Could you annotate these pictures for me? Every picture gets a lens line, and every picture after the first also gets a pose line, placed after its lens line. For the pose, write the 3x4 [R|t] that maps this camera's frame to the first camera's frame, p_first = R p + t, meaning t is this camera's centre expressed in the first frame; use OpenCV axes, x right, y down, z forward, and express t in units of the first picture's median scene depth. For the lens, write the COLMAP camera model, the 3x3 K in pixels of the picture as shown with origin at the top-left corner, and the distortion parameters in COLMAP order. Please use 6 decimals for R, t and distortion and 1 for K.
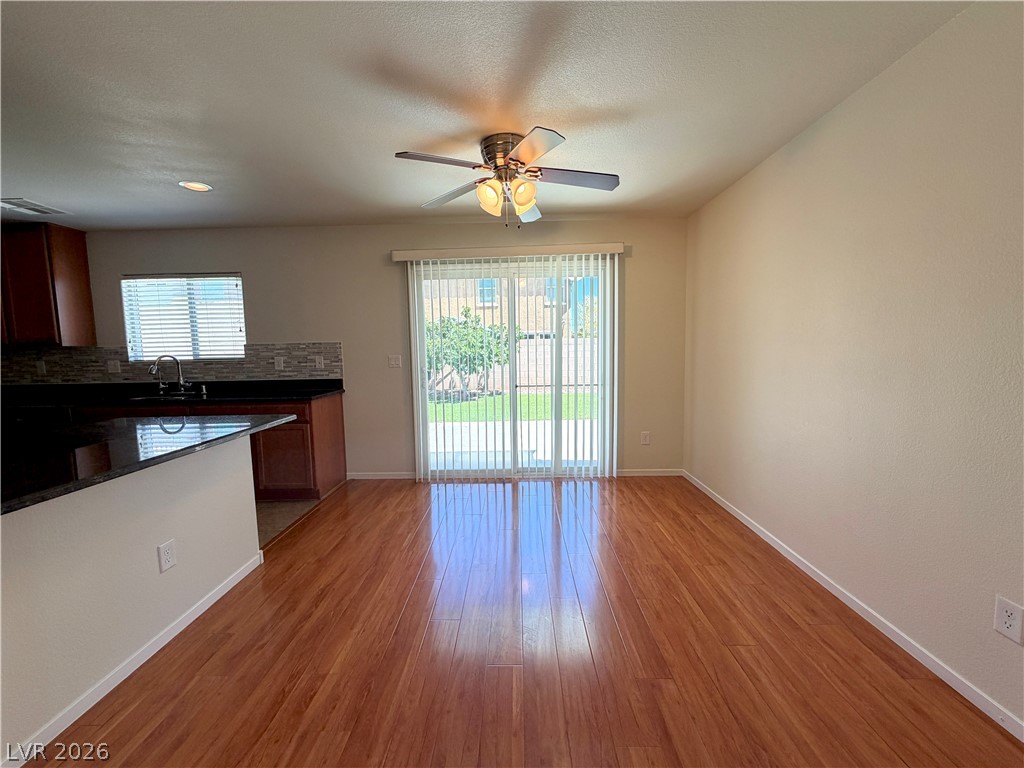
lens RADIAL K [[409.4, 0, 509.9], [0, 409.4, 383.7], [0, 0, 1]] dist [-0.000426, 0.000347]
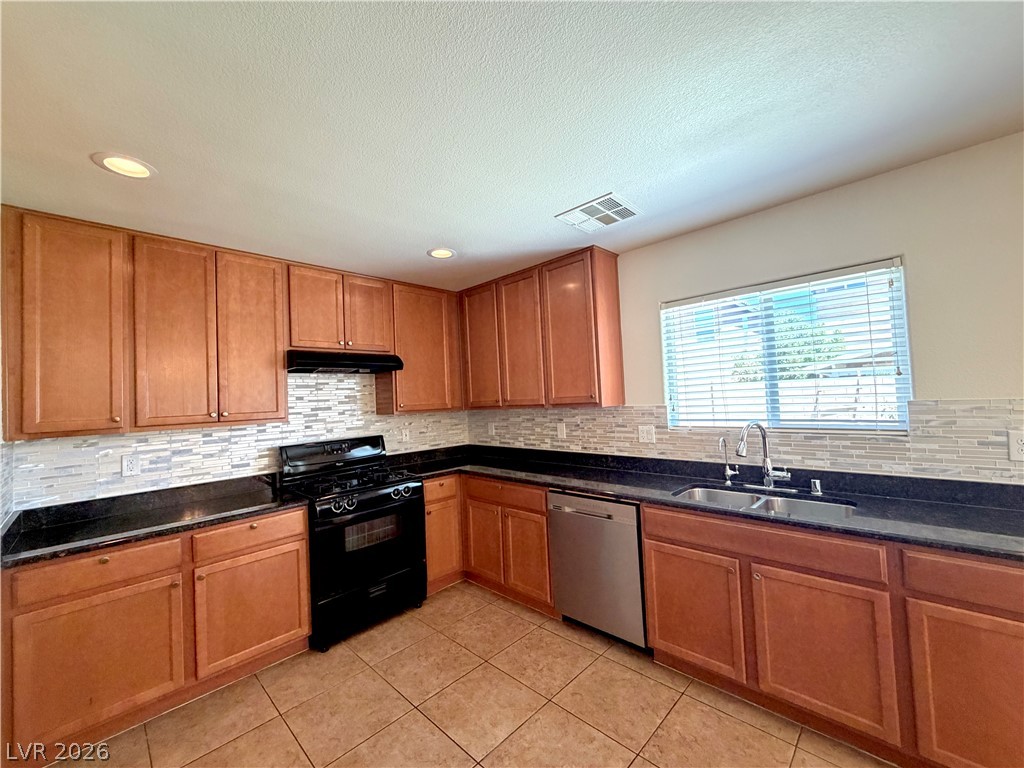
lens RADIAL K [[409.4, 0, 509.9], [0, 409.4, 383.7], [0, 0, 1]] dist [-0.000426, 0.000347]
pose [[0.725995, -0.037464, -0.686679, -0.658534], [-0.030003, 0.995839, -0.086053, -0.060778], [0.687045, 0.083077, 0.721850, 0.327873]]
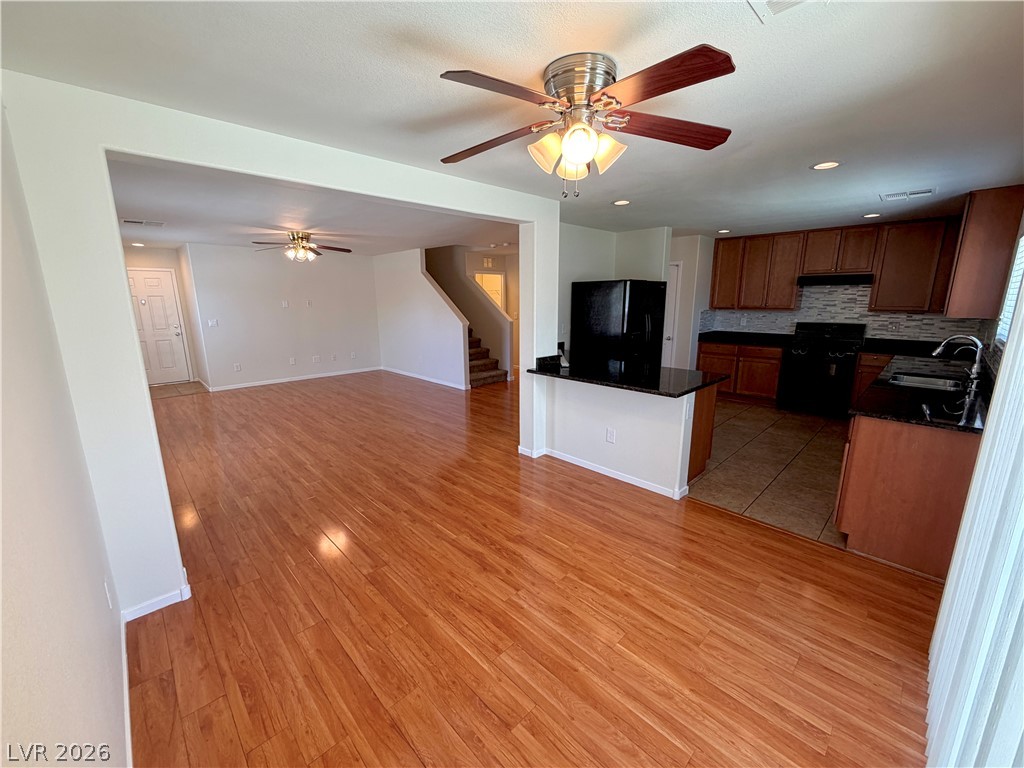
lens RADIAL K [[409.4, 0, 509.9], [0, 409.4, 383.7], [0, 0, 1]] dist [-0.000426, 0.000347]
pose [[-0.706433, 0.168864, -0.687341, 0.374203], [-0.045166, 0.958388, 0.281874, -0.160847], [0.706338, 0.230170, -0.669409, 0.888022]]
